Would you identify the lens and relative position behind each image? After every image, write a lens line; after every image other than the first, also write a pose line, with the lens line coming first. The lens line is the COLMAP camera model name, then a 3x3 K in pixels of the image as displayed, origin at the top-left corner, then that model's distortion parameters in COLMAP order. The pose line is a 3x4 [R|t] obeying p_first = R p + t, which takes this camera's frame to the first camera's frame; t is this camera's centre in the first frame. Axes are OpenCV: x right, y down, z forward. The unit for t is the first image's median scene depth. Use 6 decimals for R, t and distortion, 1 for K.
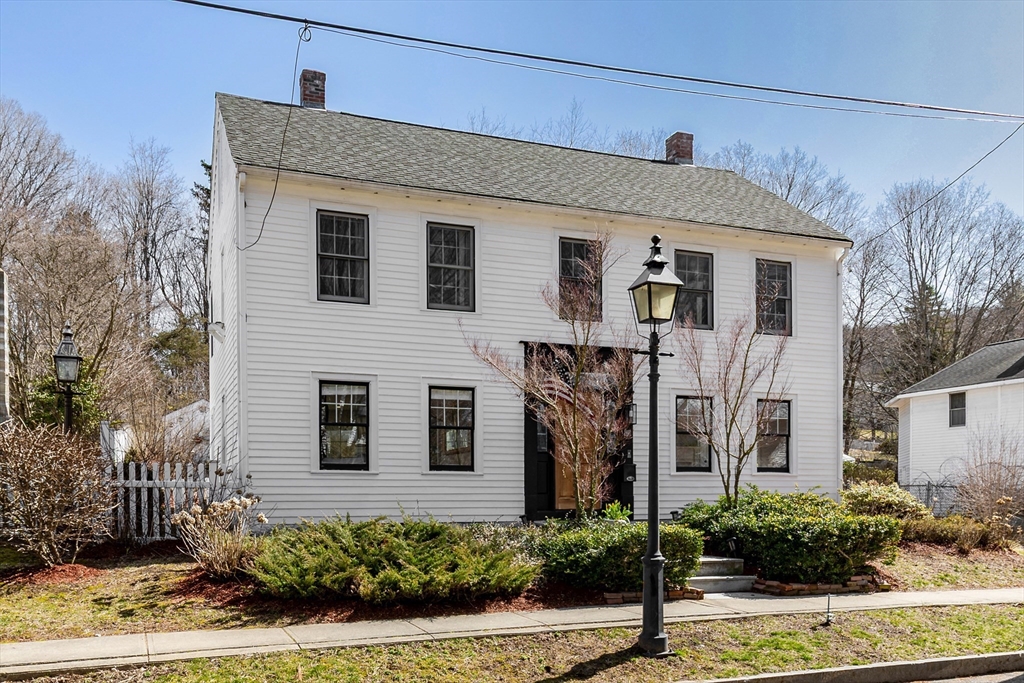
lens RADIAL K [[455.8, 0, 511.9], [0, 455.8, 344.9], [0, 0, 1]] dist [-0.000274, 0.000901]
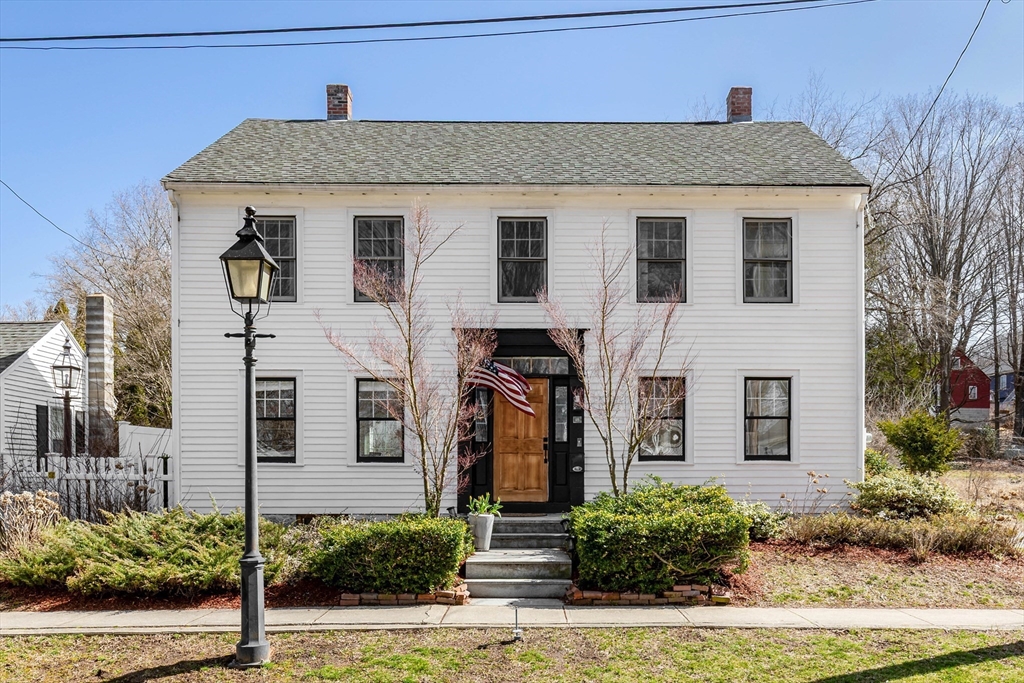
lens RADIAL K [[457.5, 0, 512.2], [0, 457.5, 338.4], [0, 0, 1]] dist [0.003560, -0.000817]
pose [[0.981094, -0.058895, -0.184351, 0.348760], [0.060208, 0.998185, 0.001524, 0.020498], [0.183927, -0.012595, 0.982859, 0.070049]]
